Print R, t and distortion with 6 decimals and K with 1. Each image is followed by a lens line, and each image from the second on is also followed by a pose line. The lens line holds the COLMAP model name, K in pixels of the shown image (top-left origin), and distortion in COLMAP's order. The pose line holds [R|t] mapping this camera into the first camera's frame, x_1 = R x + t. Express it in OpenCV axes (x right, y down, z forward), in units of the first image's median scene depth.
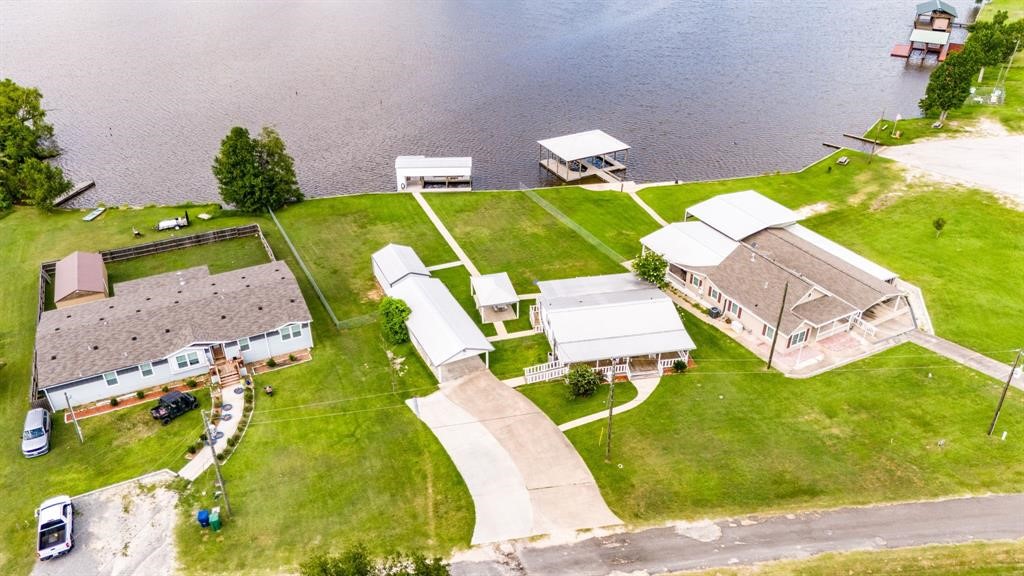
lens RADIAL K [[751.0, 0, 515.2], [0, 751.0, 289.4], [0, 0, 1]] dist [0.079843, -0.075931]
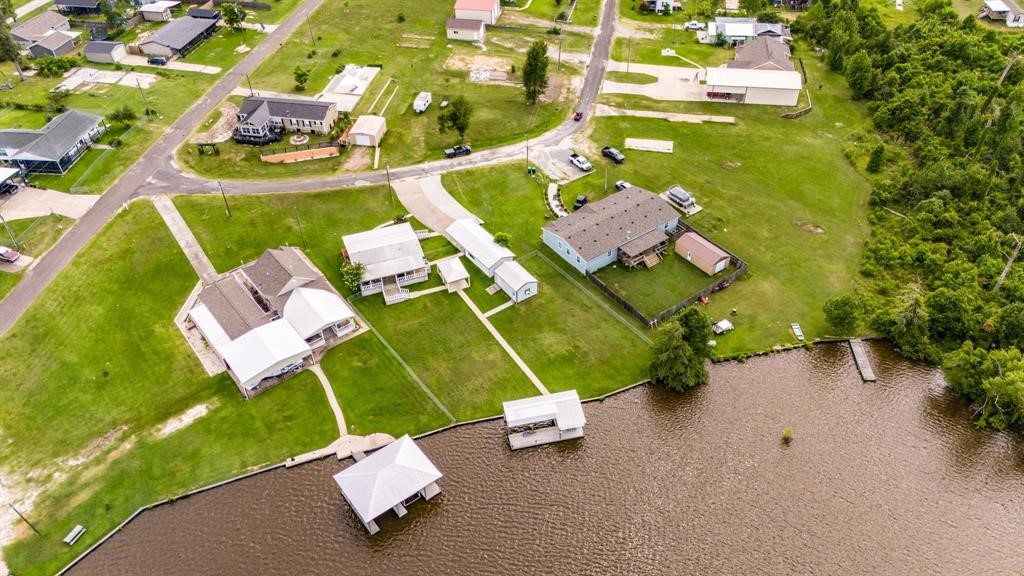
lens RADIAL K [[751.0, 0, 515.2], [0, 751.0, 289.4], [0, 0, 1]] dist [0.079843, -0.075931]
pose [[-0.986119, 0.121506, -0.113166, 0.032313], [-0.072254, 0.299624, 0.951317, -1.824125], [0.149498, 0.946288, -0.286686, 1.791325]]
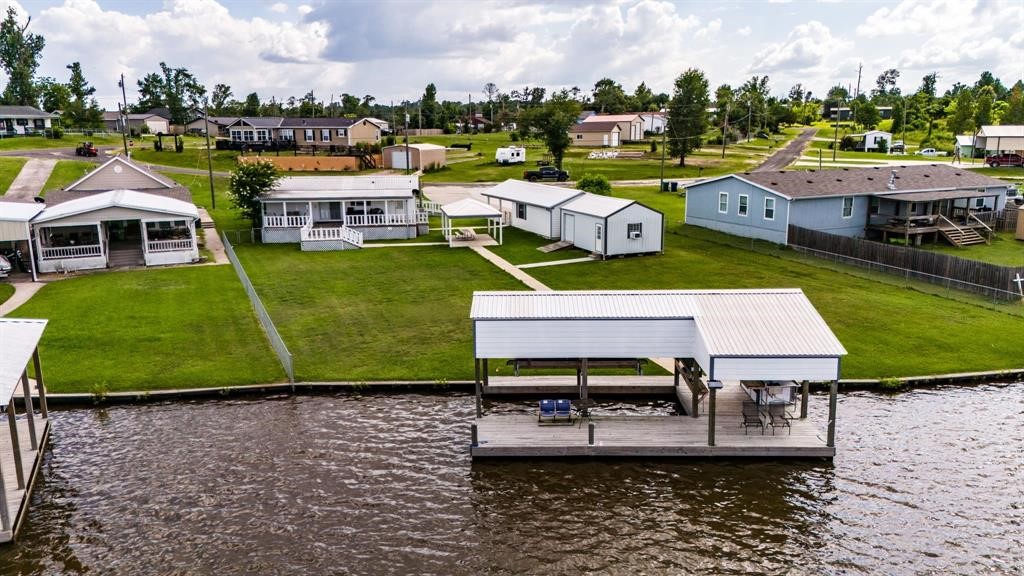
lens RADIAL K [[751.0, 0, 515.2], [0, 751.0, 289.4], [0, 0, 1]] dist [0.079843, -0.075931]
pose [[-0.998365, -0.007430, 0.056673, -0.133023], [0.034143, 0.717663, 0.695553, -0.527167], [-0.045840, 0.696351, -0.716236, 1.838862]]
